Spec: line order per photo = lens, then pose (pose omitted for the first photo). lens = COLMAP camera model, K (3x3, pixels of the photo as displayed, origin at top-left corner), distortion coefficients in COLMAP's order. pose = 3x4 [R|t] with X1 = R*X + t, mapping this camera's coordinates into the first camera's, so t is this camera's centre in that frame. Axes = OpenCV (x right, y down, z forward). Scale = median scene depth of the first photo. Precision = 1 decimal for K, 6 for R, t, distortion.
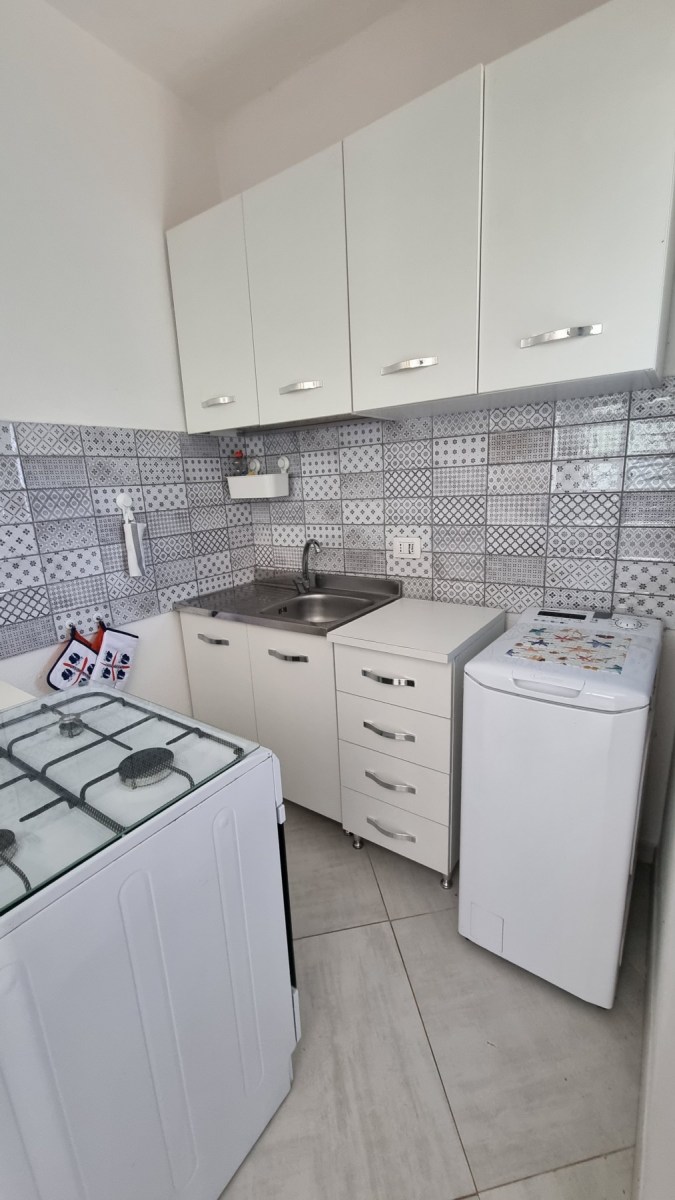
lens RADIAL K [[487.6, 0, 337.5], [0, 487.6, 600.0], [0, 0, 1]] dist [-0.006935, -0.000262]
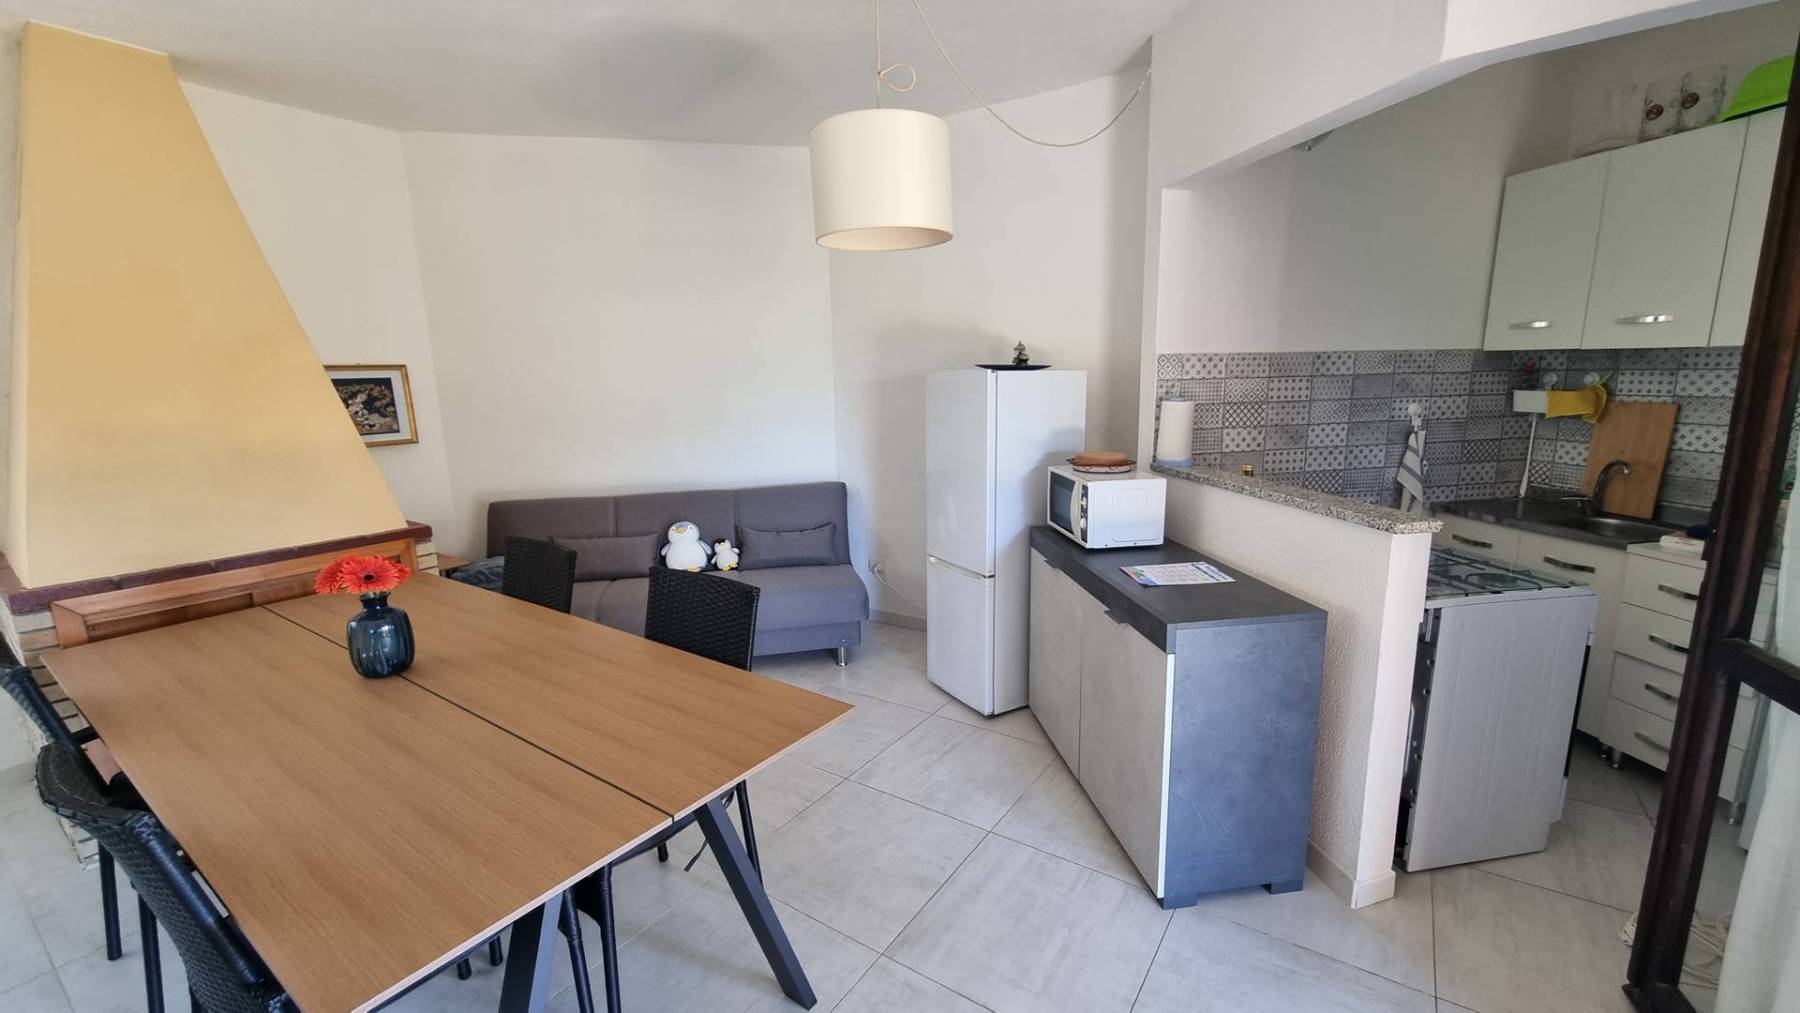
lens RADIAL K [[731.4, 0, 902.5], [0, 731.4, 509.9], [0, 0, 1]] dist [-0.006935, -0.000262]
pose [[0.716156, 0.165360, -0.678068, -0.077054], [-0.179134, 0.982532, 0.050413, 0.158248], [0.674560, 0.085362, 0.733268, -1.037818]]
